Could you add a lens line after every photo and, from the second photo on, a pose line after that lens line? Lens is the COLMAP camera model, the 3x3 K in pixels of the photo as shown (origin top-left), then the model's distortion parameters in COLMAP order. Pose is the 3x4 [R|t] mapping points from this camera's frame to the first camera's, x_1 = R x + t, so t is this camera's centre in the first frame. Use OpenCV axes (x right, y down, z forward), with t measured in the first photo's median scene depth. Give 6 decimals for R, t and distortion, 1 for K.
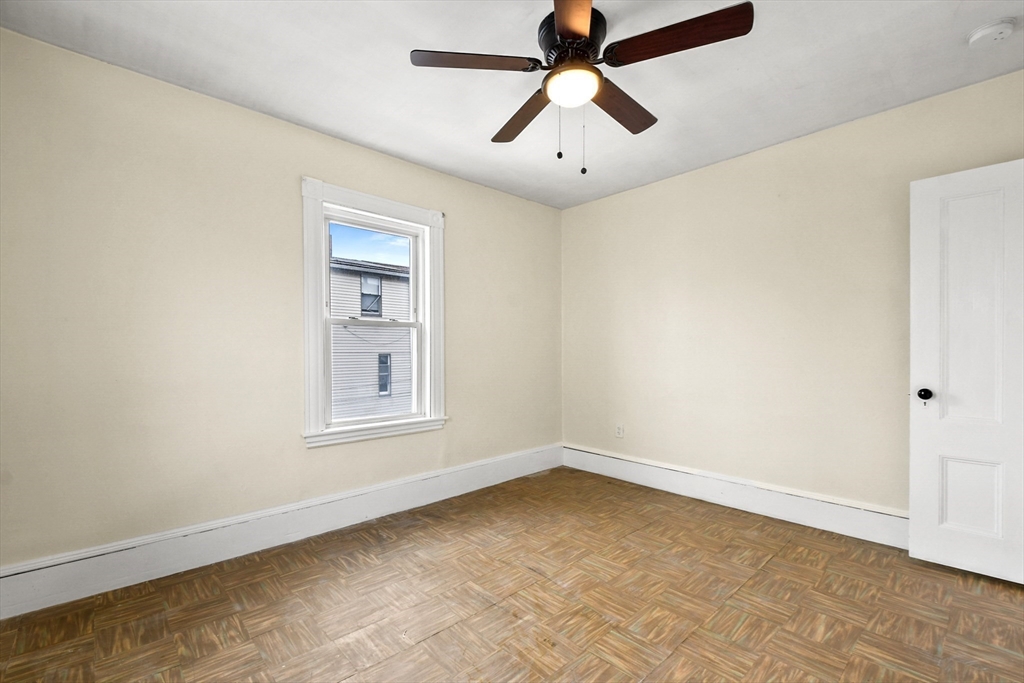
lens RADIAL K [[435.3, 0, 501.4], [0, 435.3, 351.1], [0, 0, 1]] dist [0.002077, -0.012643]
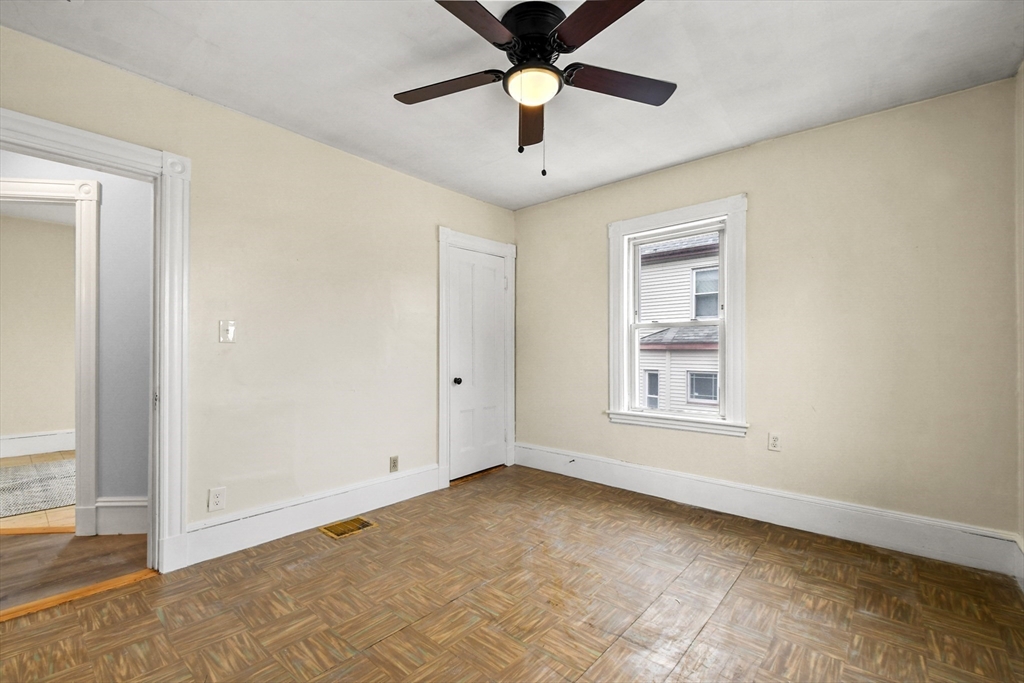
lens RADIAL K [[435.3, 0, 501.4], [0, 435.3, 351.1], [0, 0, 1]] dist [0.002077, -0.012643]
pose [[-0.994310, 0.004735, -0.106423, 0.352850], [0.004761, 0.999989, 0.000010, -0.009827], [0.106422, -0.000497, -0.994321, 2.057014]]
